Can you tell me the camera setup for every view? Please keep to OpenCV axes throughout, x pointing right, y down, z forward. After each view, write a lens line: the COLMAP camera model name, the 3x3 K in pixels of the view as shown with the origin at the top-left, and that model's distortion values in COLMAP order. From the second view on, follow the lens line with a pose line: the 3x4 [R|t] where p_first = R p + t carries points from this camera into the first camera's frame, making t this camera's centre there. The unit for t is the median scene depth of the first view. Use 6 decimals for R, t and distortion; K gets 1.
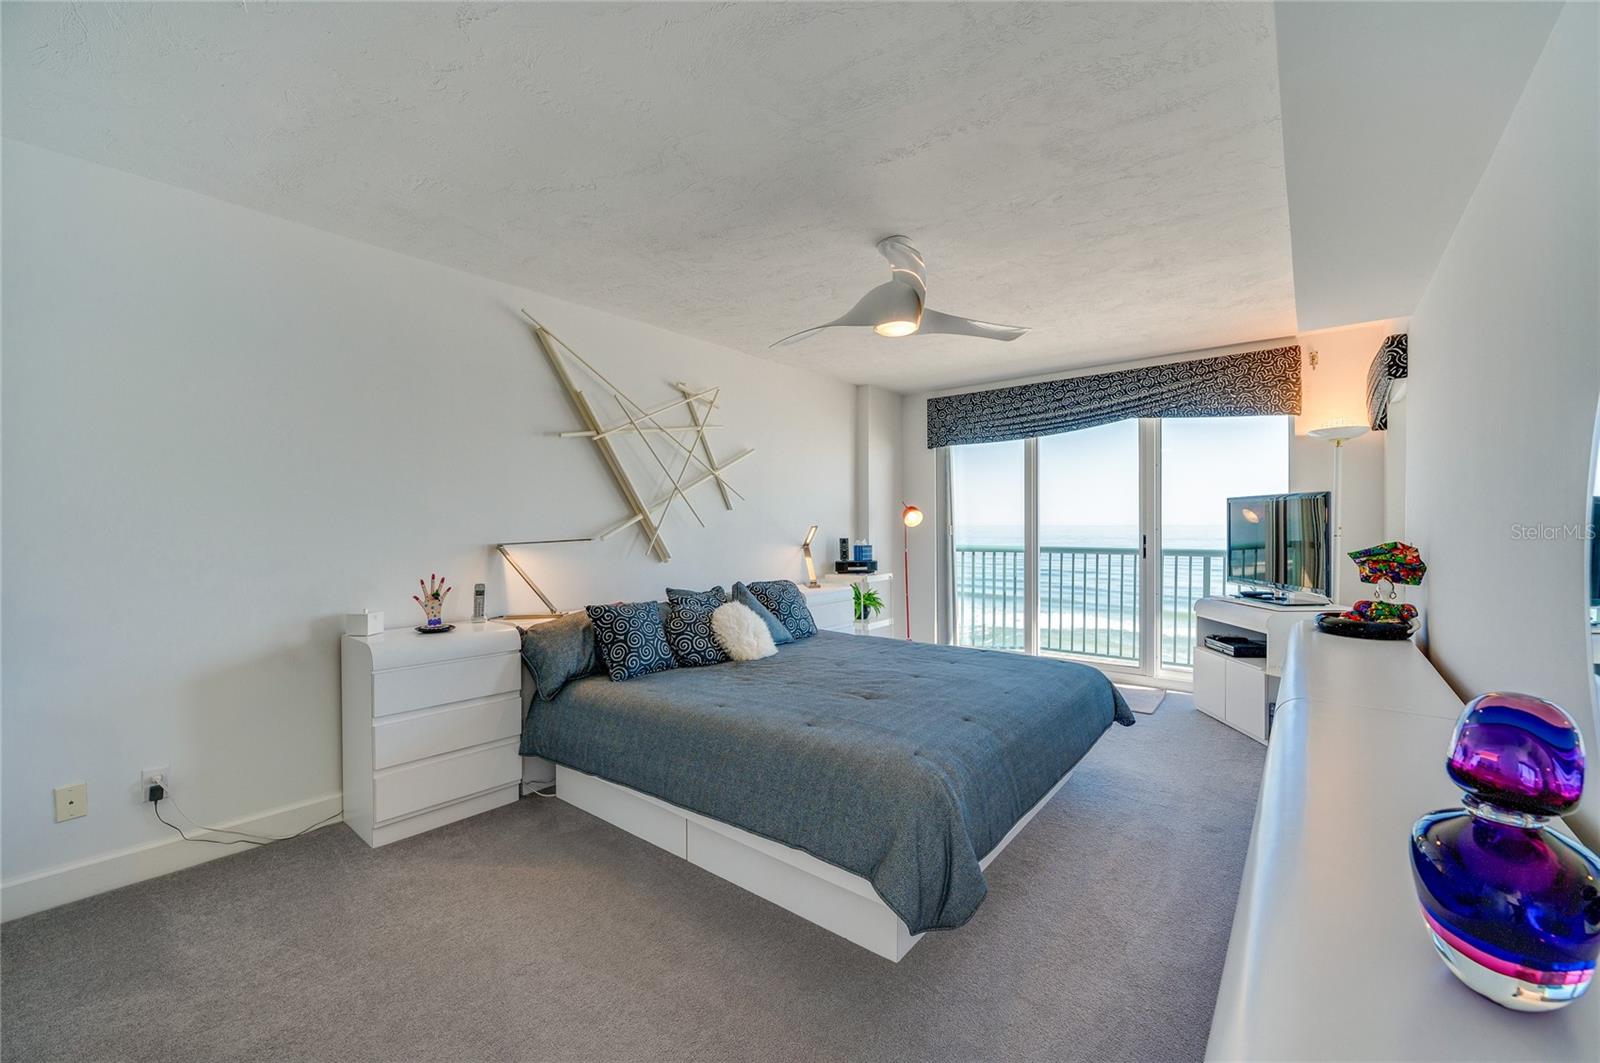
lens RADIAL K [[643.2, 0, 799.2], [0, 643.2, 528.5], [0, 0, 1]] dist [-0.012436, 0.000440]
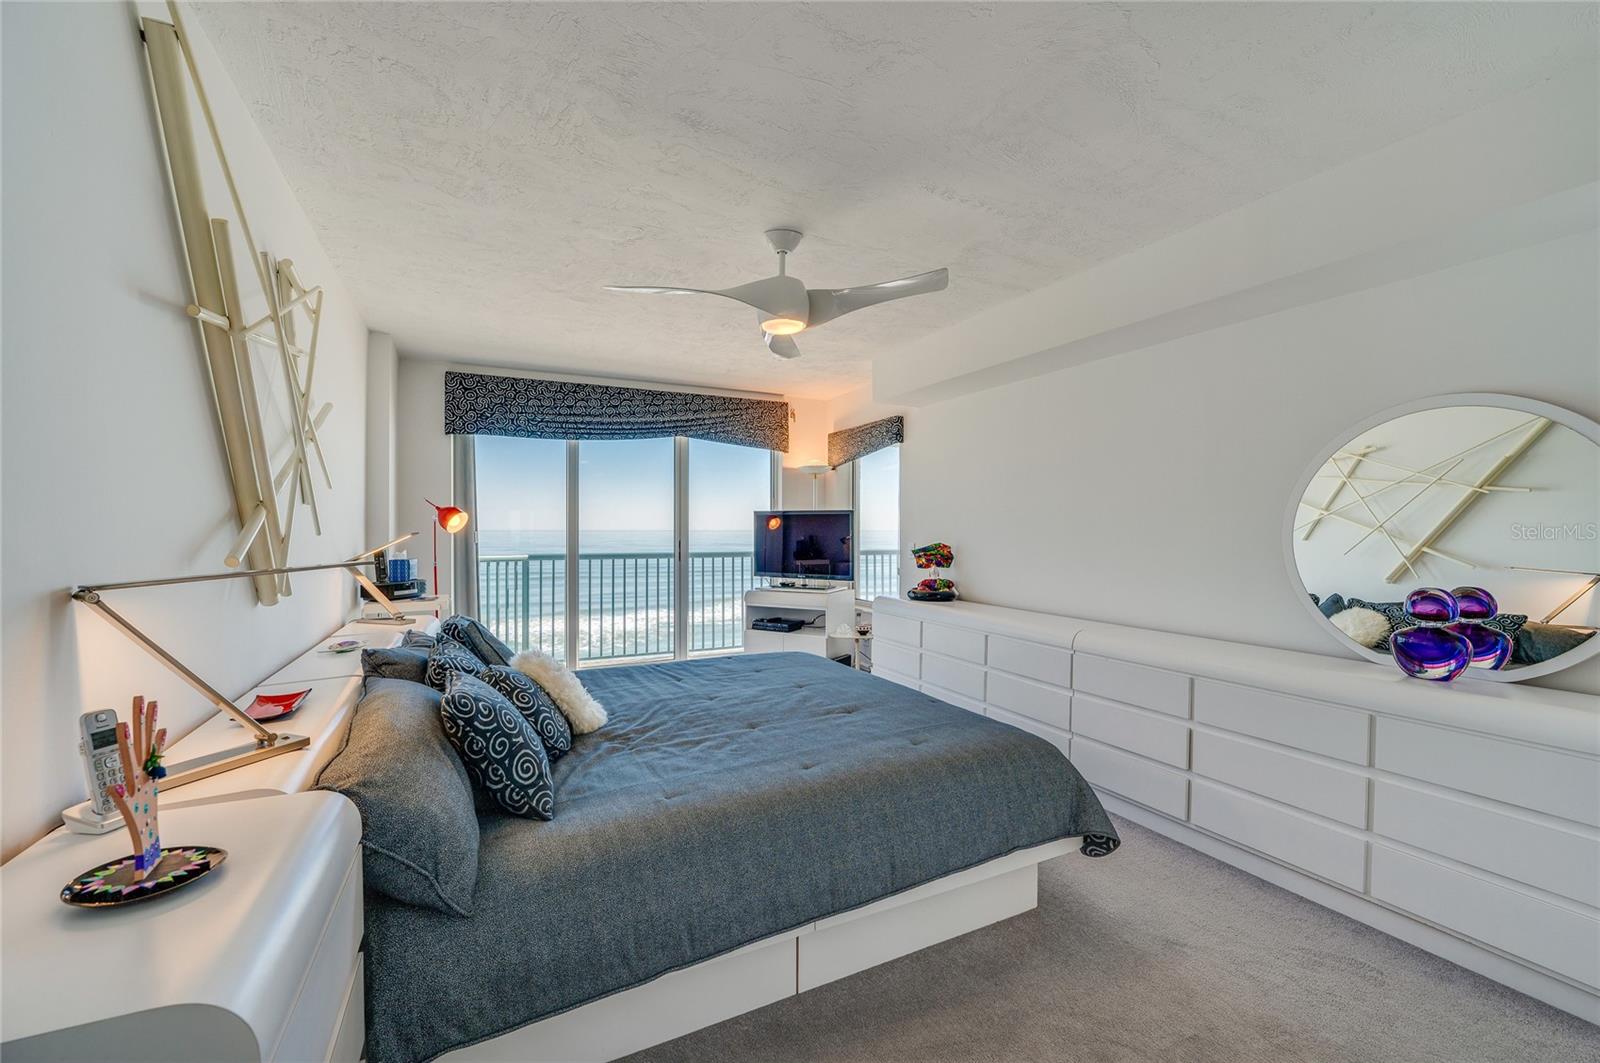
lens RADIAL K [[639.1, 0, 806.2], [0, 639.1, 532.2], [0, 0, 1]] dist [-0.011970, 0.000367]
pose [[0.409249, -0.000019, 0.912423, -0.420549], [0.000870, 1.000000, -0.000369, -0.003677], [-0.912423, 0.000945, 0.409248, 0.350774]]
